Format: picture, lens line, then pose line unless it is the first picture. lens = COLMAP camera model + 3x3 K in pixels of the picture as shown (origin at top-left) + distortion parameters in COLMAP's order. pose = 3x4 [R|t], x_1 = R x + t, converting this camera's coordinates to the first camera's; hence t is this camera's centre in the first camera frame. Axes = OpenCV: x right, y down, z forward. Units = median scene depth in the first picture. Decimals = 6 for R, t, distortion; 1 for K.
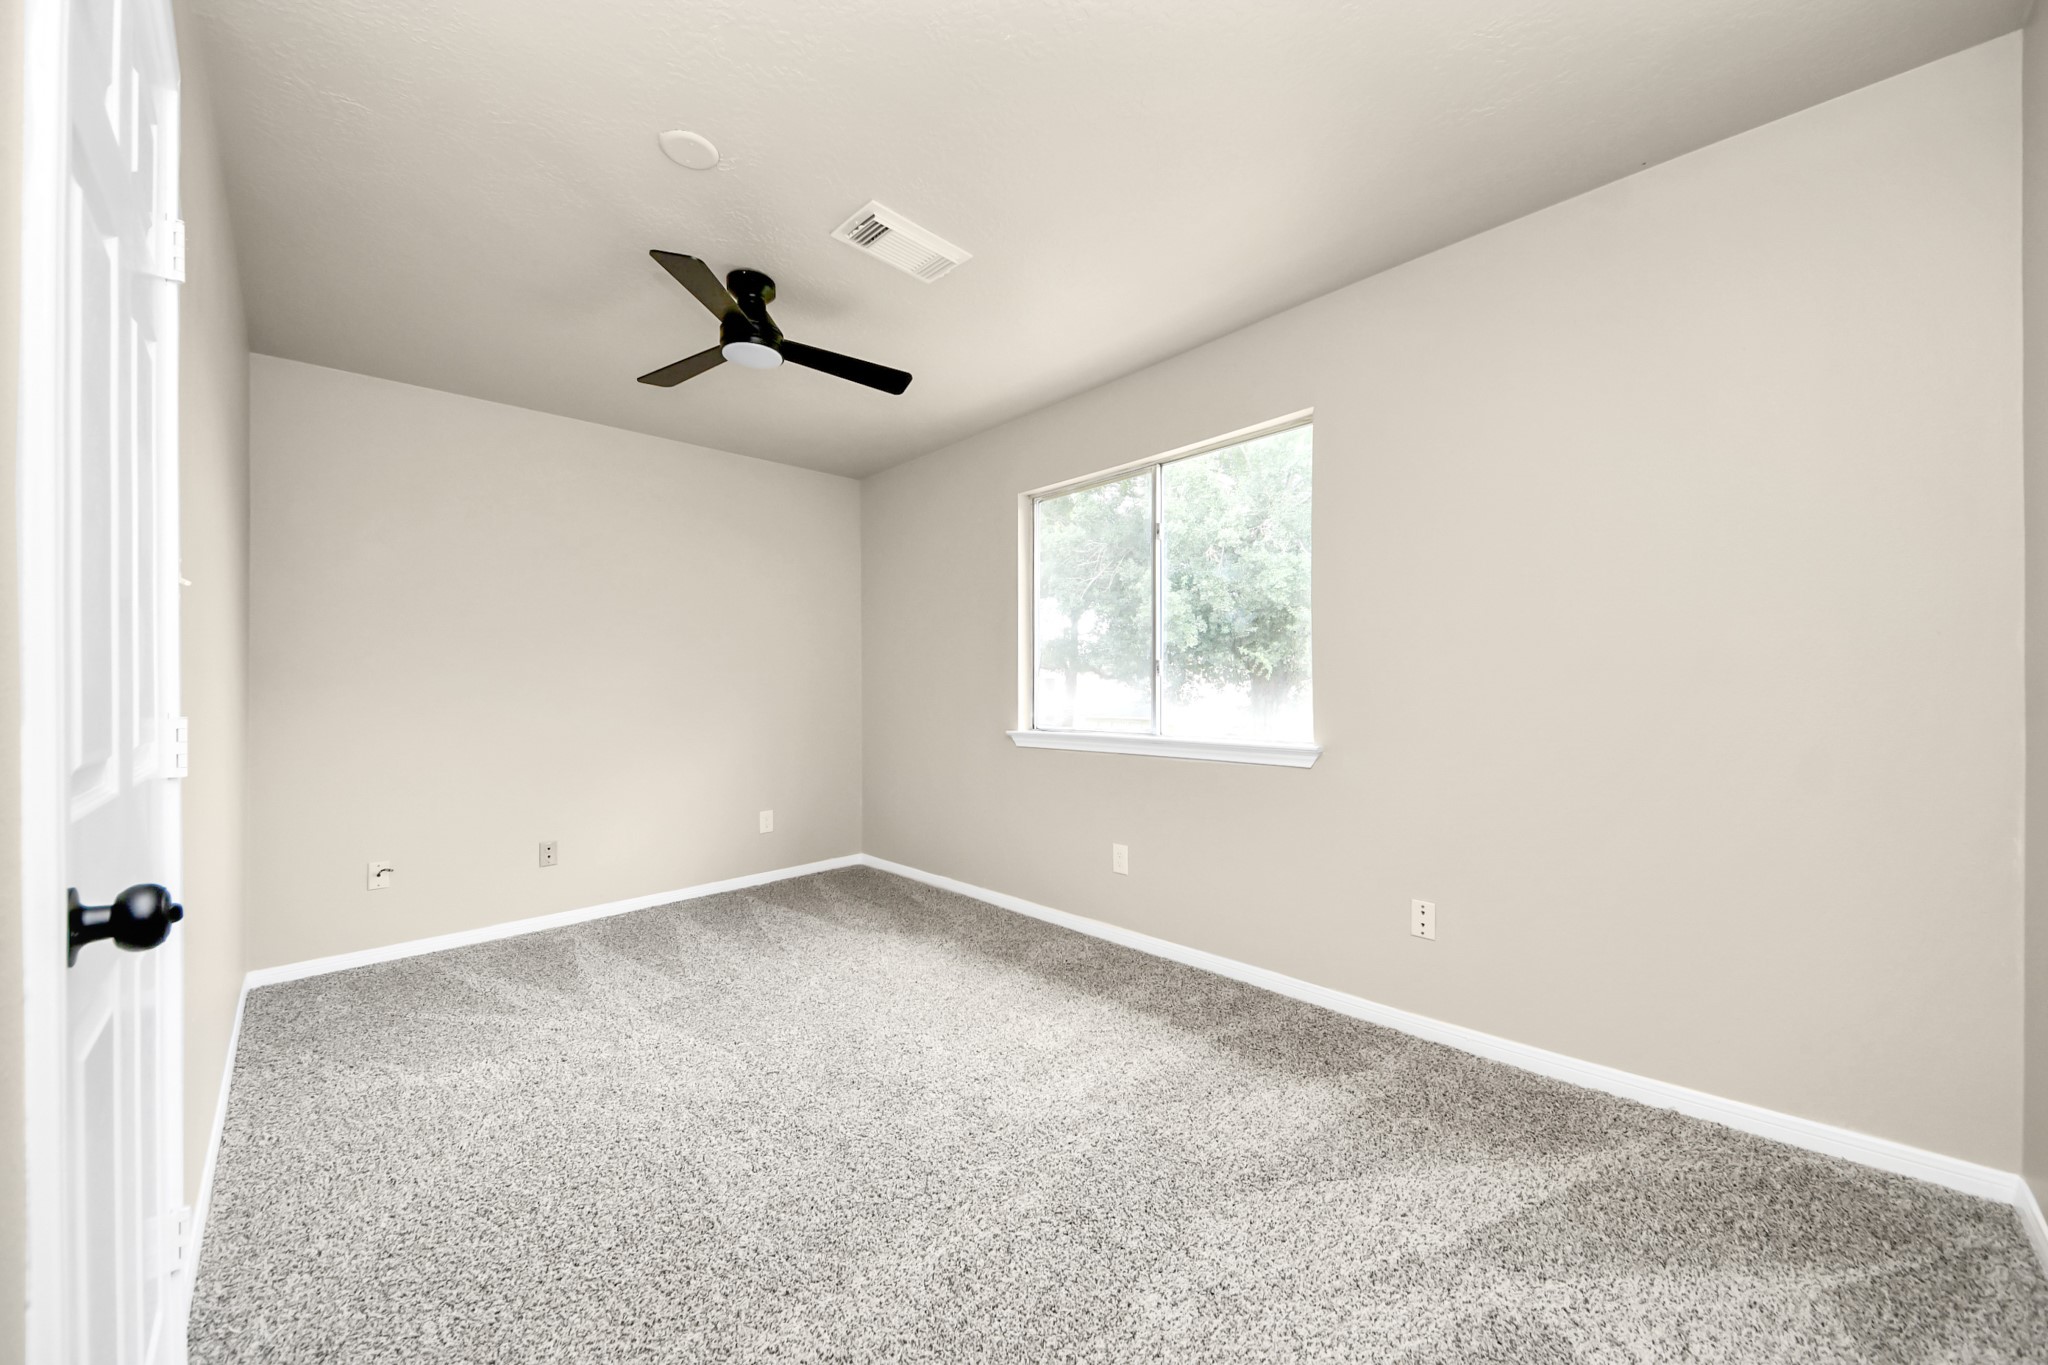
lens RADIAL K [[740.3, 0, 1028.2], [0, 740.3, 685.3], [0, 0, 1]] dist [-0.000196, -0.000098]
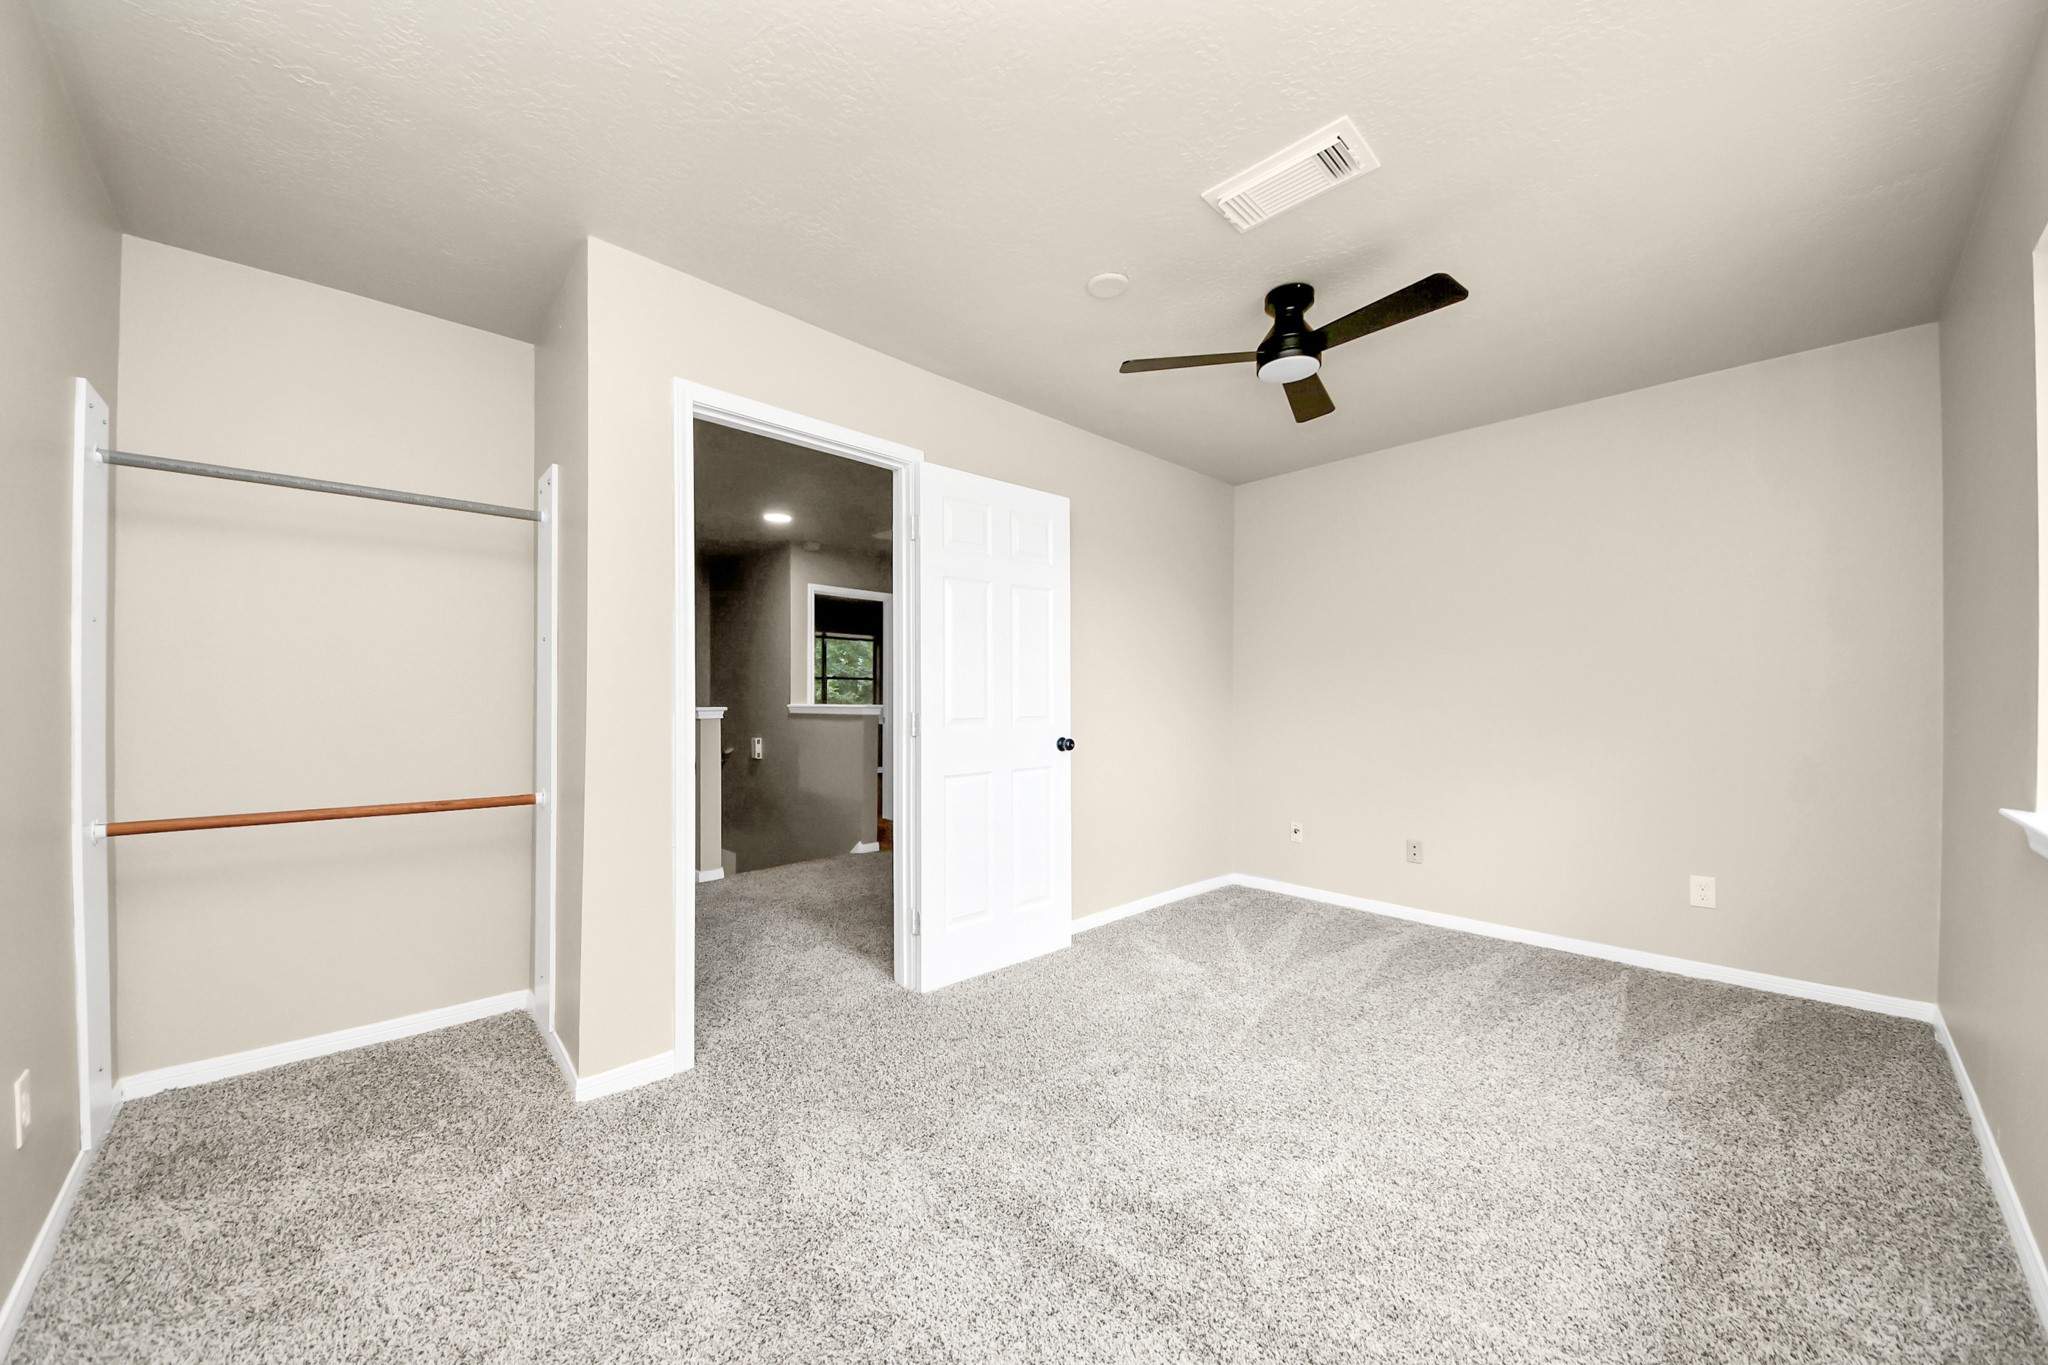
lens RADIAL K [[740.3, 0, 1026.8], [0, 740.3, 688.7], [0, 0, 1]] dist [-0.000196, -0.000098]
pose [[-0.010511, 0.002149, -0.999942, 0.435288], [-0.000010, 0.999998, 0.002149, -0.011167], [0.999945, 0.000033, -0.010511, 0.453650]]
